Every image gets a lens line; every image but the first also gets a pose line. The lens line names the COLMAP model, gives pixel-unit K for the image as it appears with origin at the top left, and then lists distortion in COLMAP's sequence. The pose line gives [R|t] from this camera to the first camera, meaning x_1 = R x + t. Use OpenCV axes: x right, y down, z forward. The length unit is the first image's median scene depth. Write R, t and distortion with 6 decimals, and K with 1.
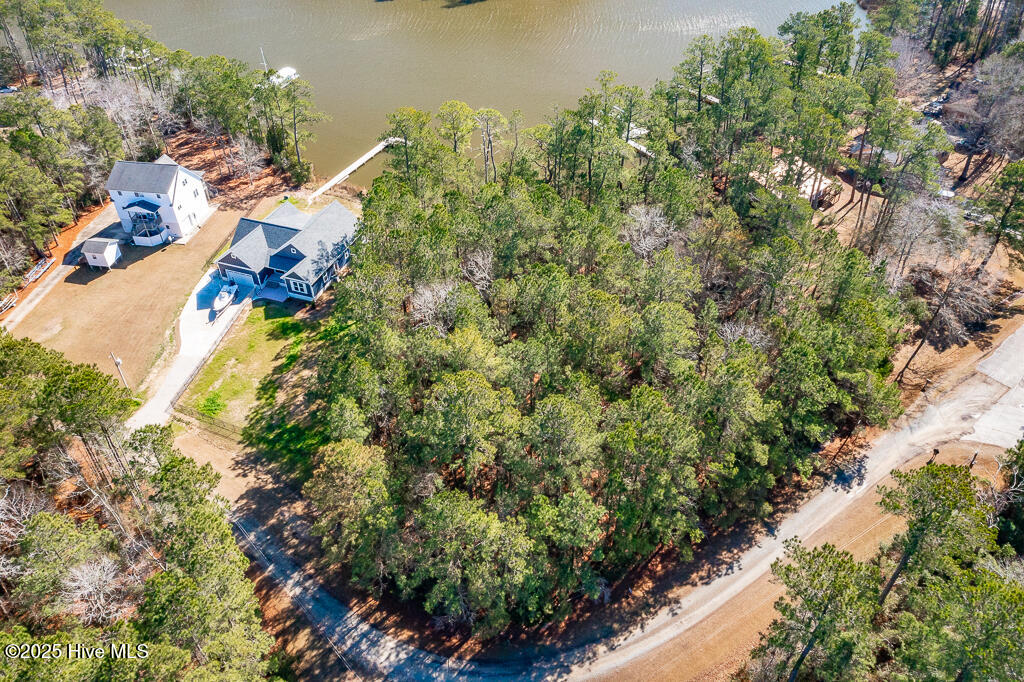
lens RADIAL K [[808.6, 0, 511.7], [0, 808.6, 338.9], [0, 0, 1]] dist [-0.033246, 0.002016]
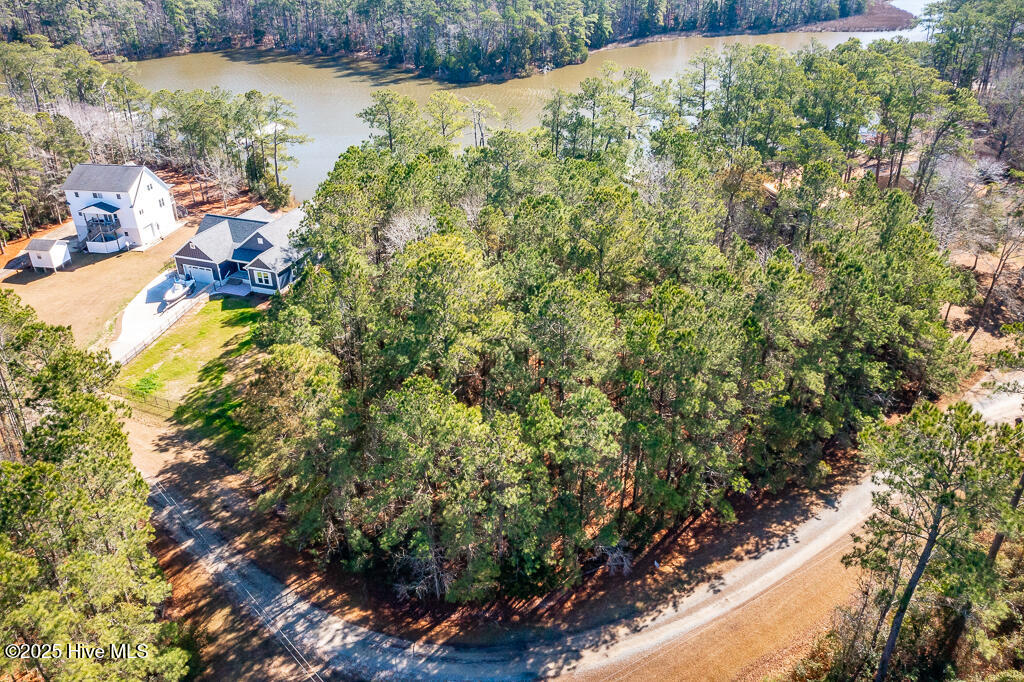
lens RADIAL K [[808.6, 0, 513.9], [0, 808.6, 340.3], [0, 0, 1]] dist [-0.033246, 0.002016]
pose [[0.999912, 0.007889, 0.010640, 0.002415], [-0.005593, 0.979629, -0.200739, 0.252819], [-0.012007, 0.200662, 0.979587, 0.207282]]
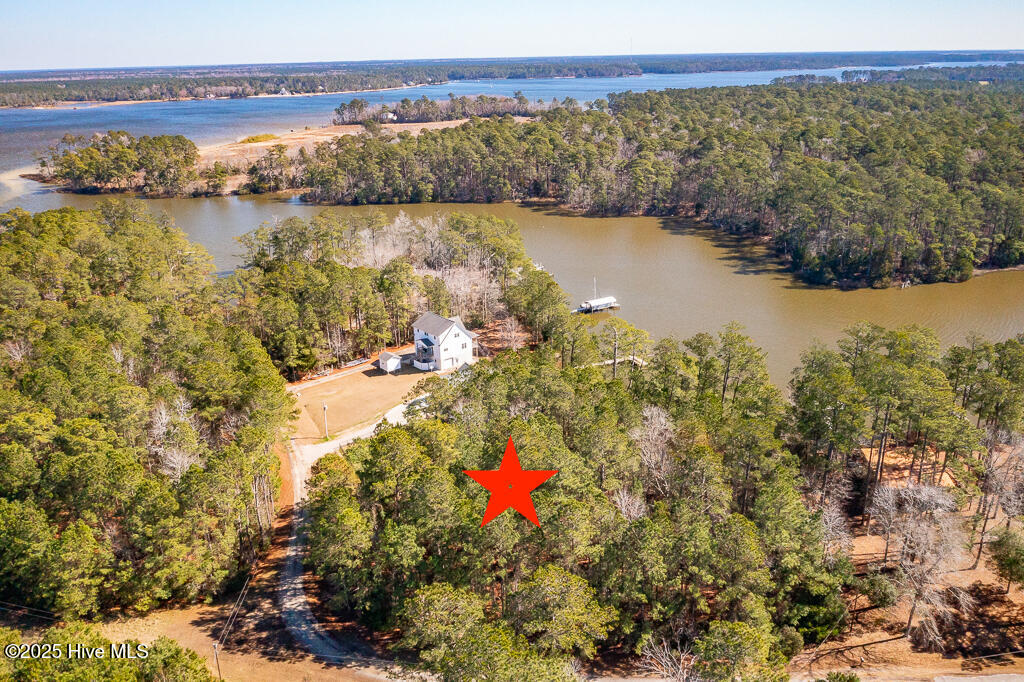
lens RADIAL K [[808.6, 0, 510.0], [0, 808.6, 342.0], [0, 0, 1]] dist [-0.033246, 0.002016]
pose [[0.772361, 0.226287, -0.593509, 0.829616], [-0.409833, 0.891407, -0.193469, 0.087651], [0.485279, 0.392667, 0.781228, -0.115223]]
